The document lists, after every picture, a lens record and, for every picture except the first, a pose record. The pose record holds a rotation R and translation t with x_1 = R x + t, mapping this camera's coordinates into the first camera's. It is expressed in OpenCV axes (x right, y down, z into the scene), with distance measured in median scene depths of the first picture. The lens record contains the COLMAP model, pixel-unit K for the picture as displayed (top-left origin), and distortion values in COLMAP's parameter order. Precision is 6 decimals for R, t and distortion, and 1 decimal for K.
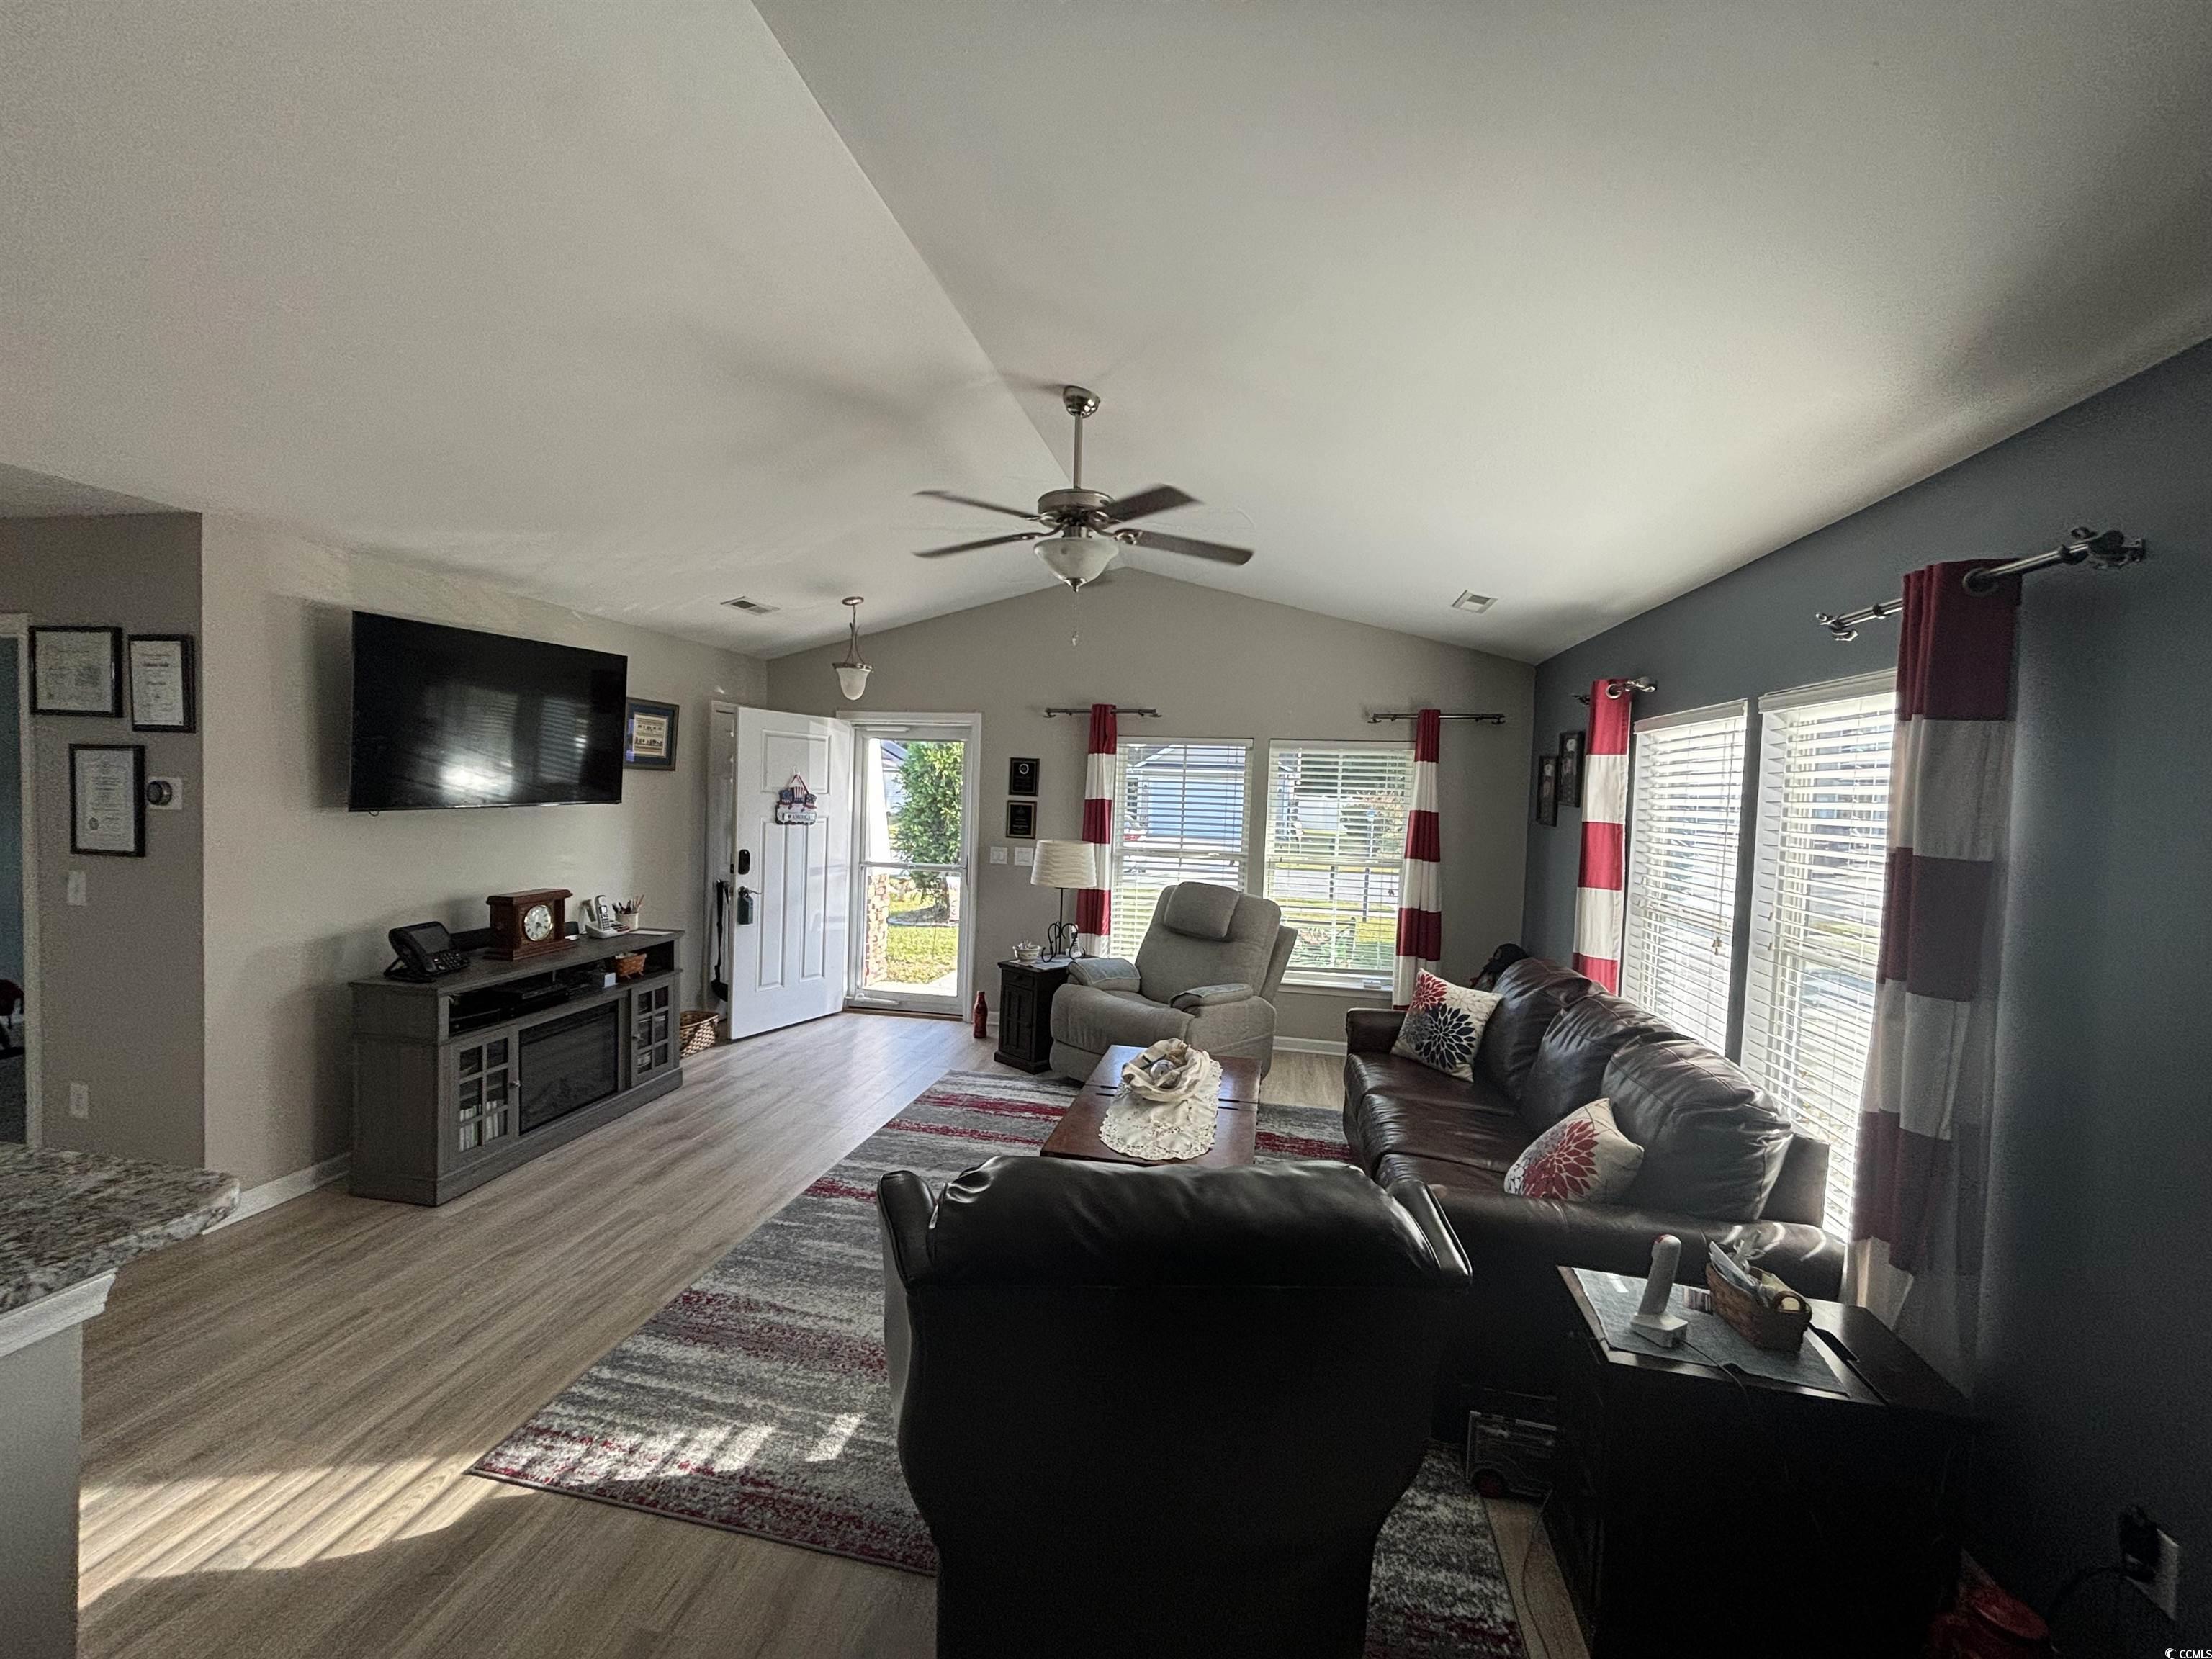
lens RADIAL K [[892.5, 0, 1112.5], [0, 892.5, 819.3], [0, 0, 1]] dist [0.000138, 0.001207]
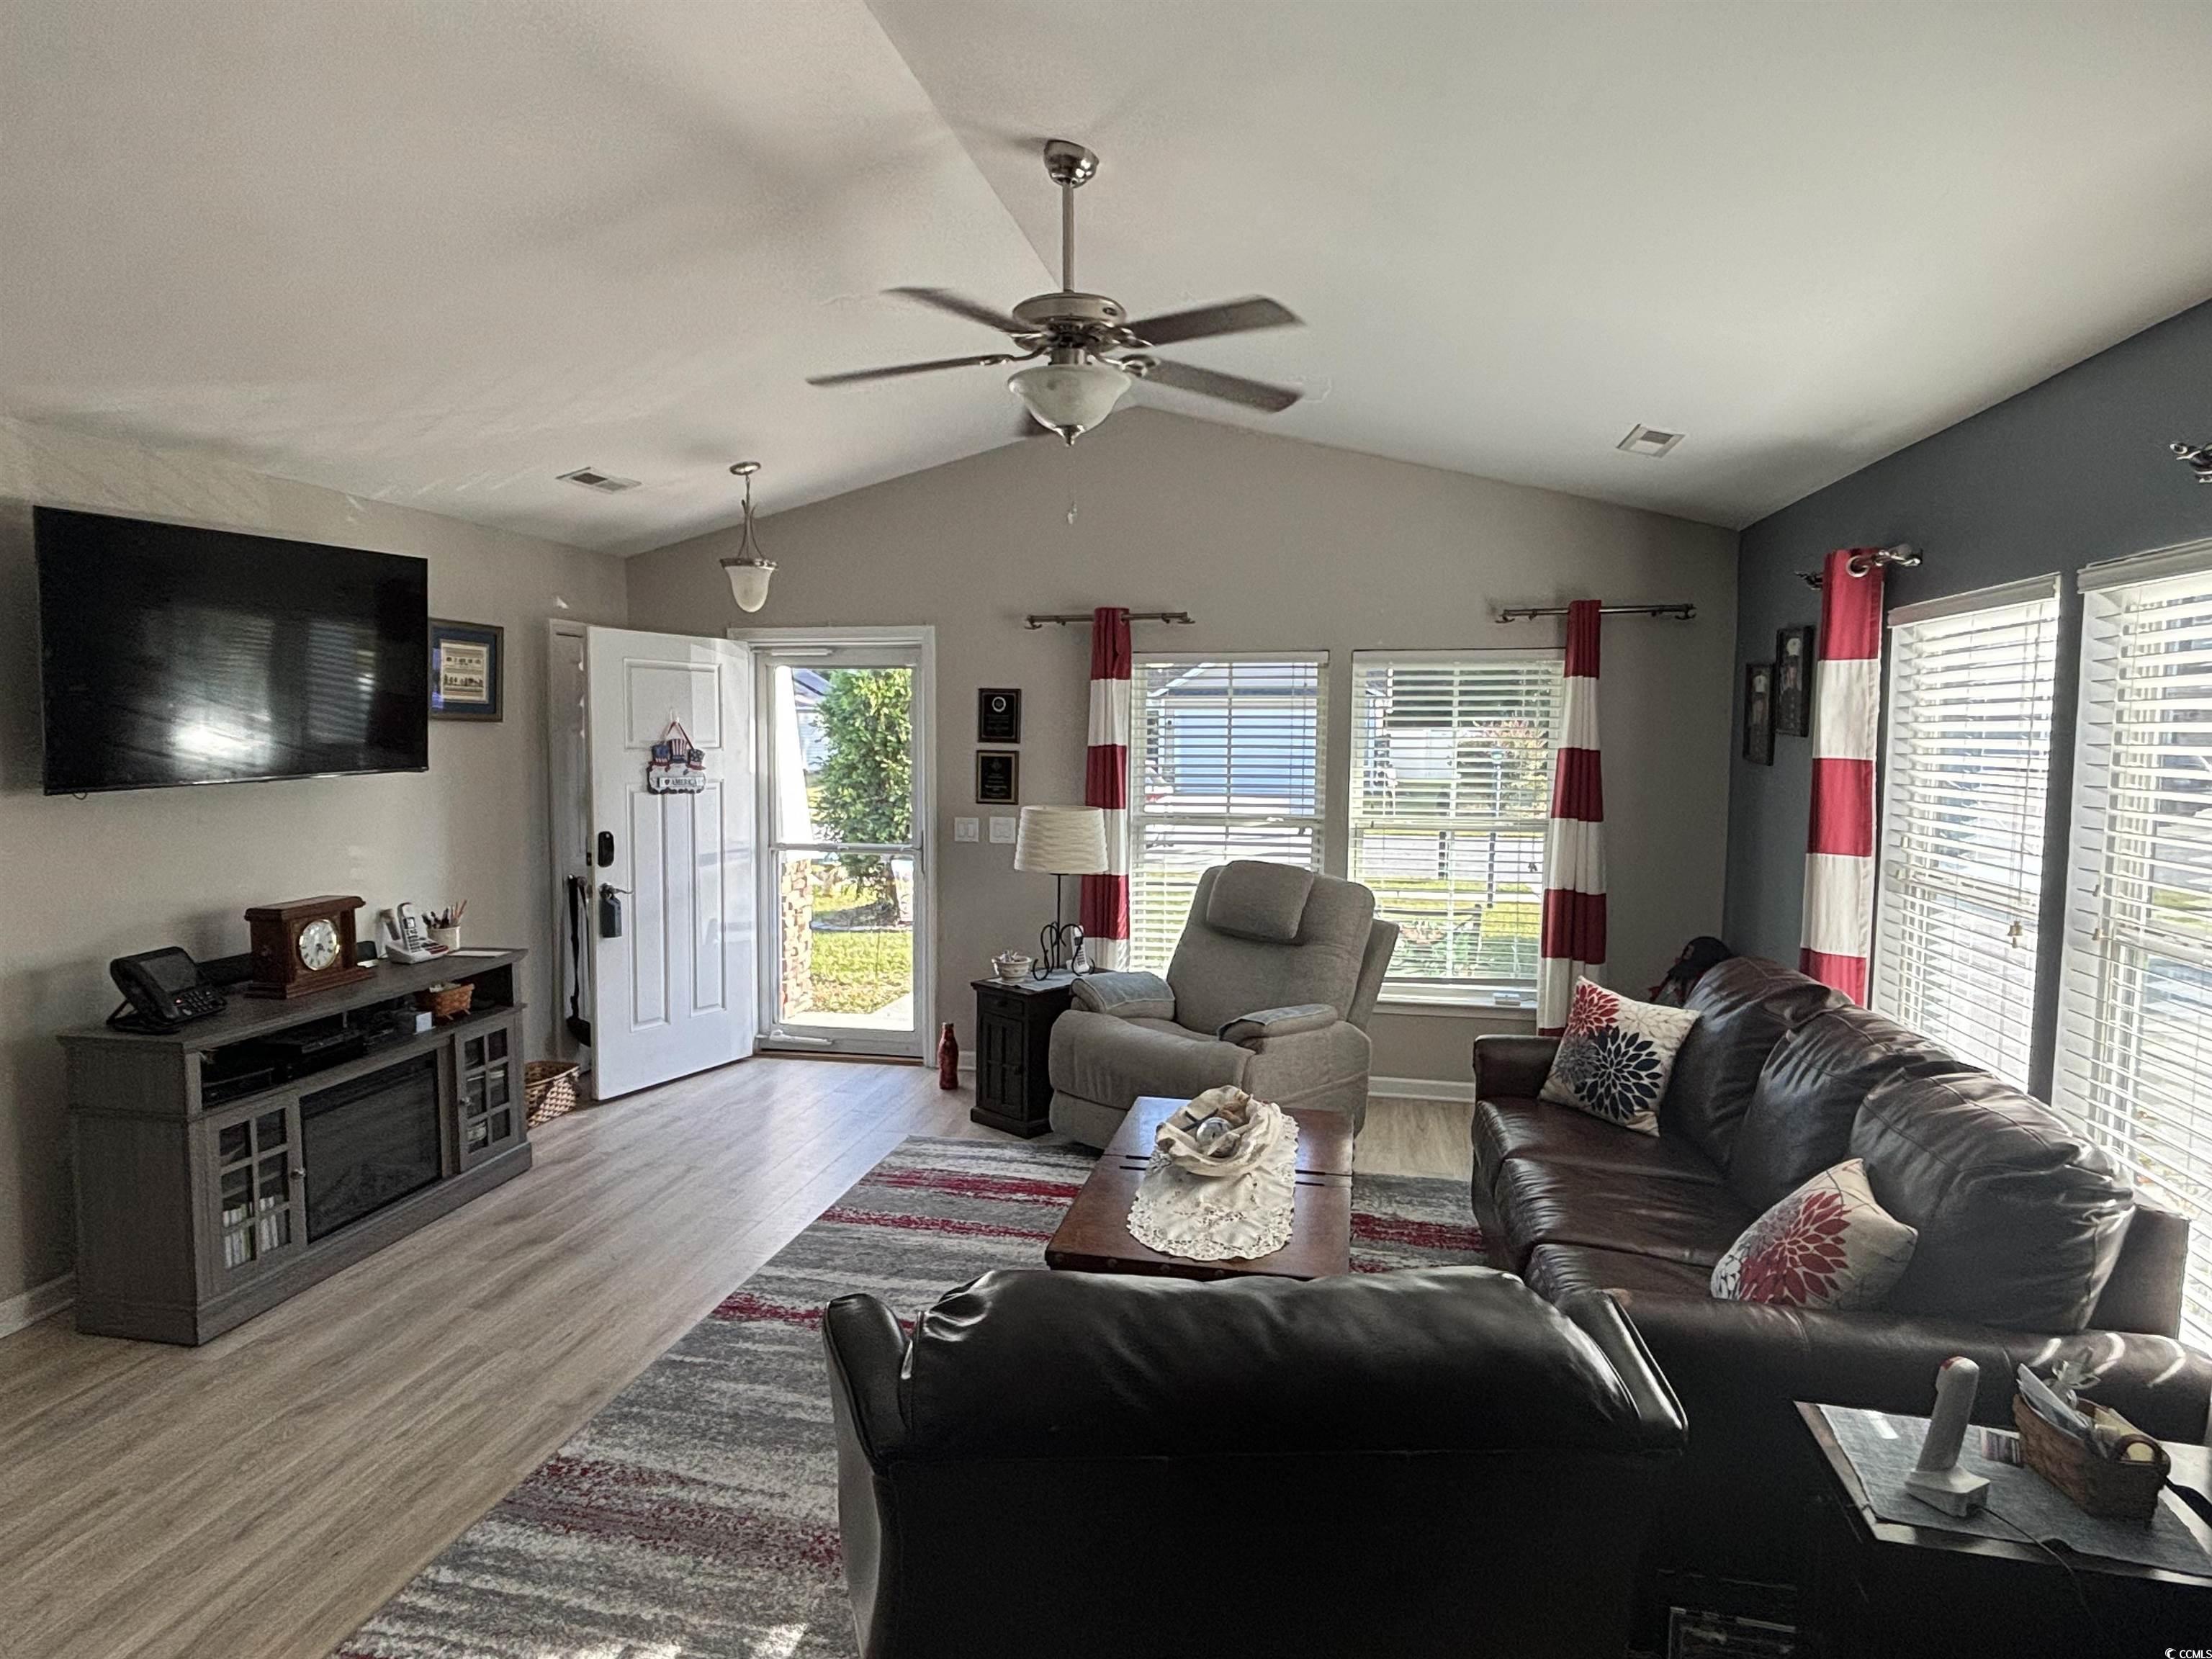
lens RADIAL K [[1274.4, 0, 1105.4], [0, 1274.4, 816.9], [0, 0, 1]] dist [0.007972, -0.009049]
pose [[0.999508, -0.027348, -0.015387, -0.006921], [0.027886, 0.998967, 0.035877, -0.003588], [0.014390, -0.036288, 0.999238, 0.009125]]
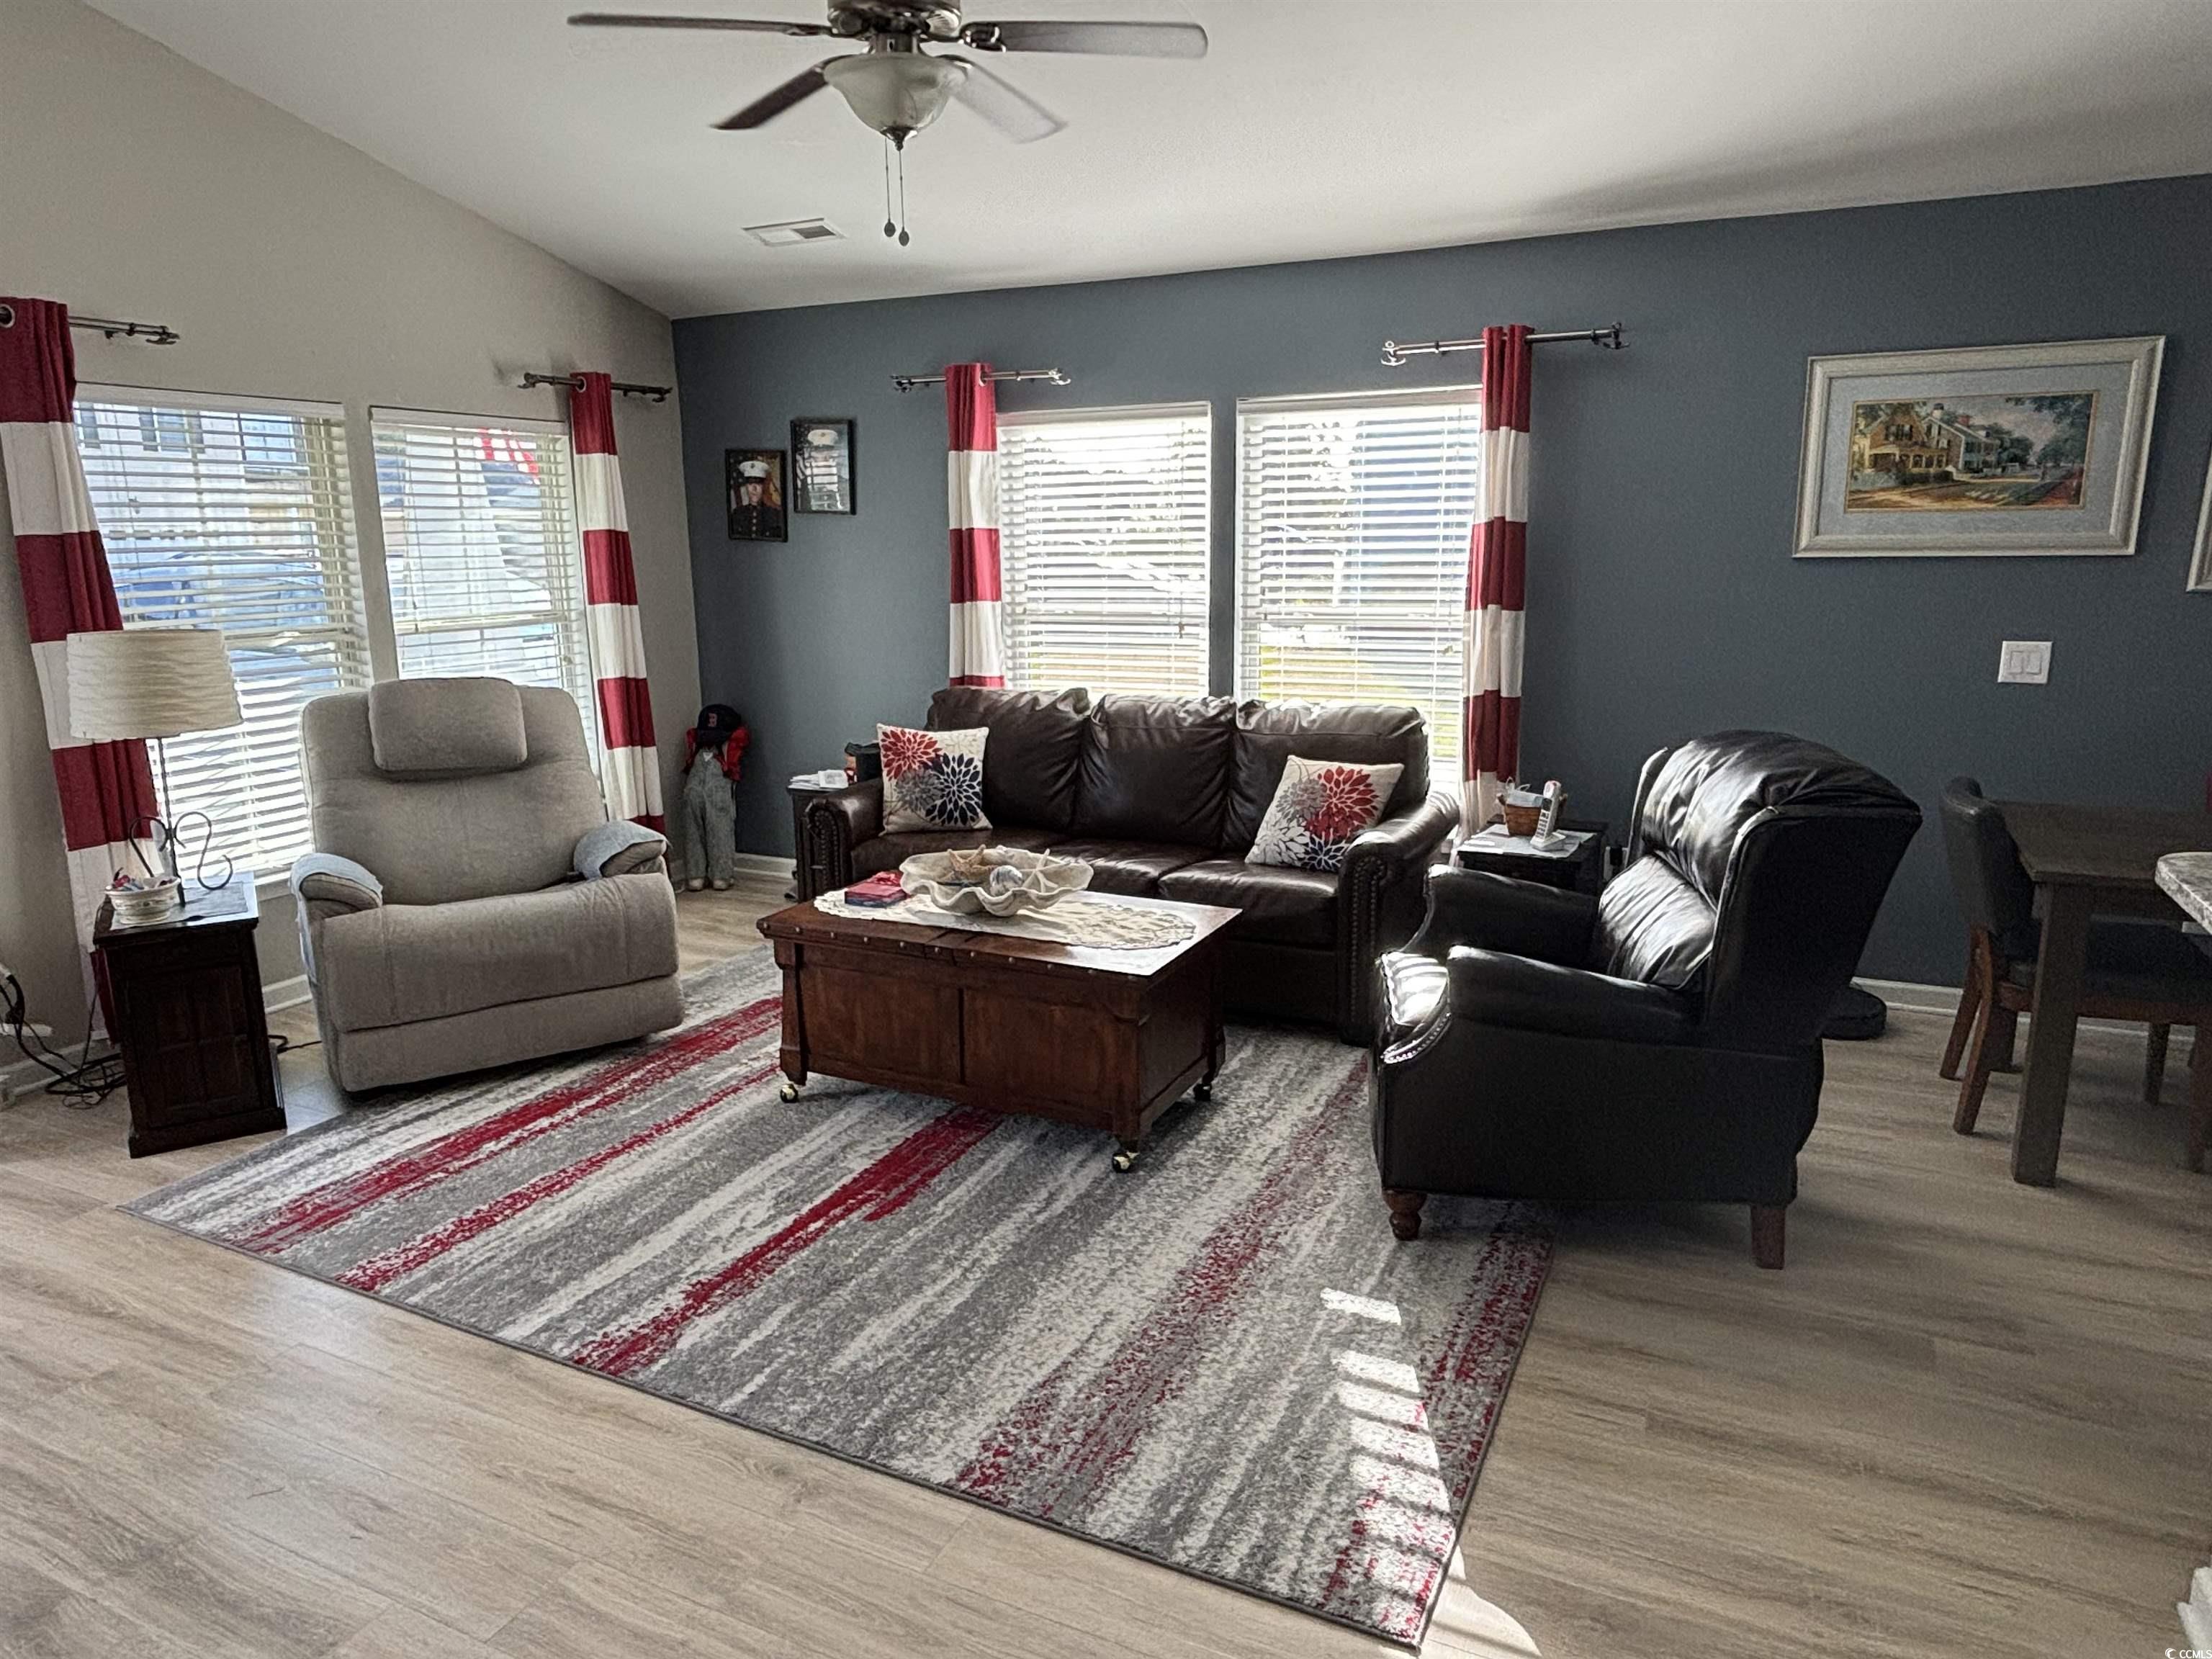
lens RADIAL K [[1347.9, 0, 1103.7], [0, 1347.9, 838.8], [0, 0, 1]] dist [0.020359, -0.002421]
pose [[0.260576, -0.251115, 0.932224, -0.991089], [0.055693, 0.967883, 0.245154, -0.024930], [-0.963846, -0.011963, 0.266193, 0.635661]]
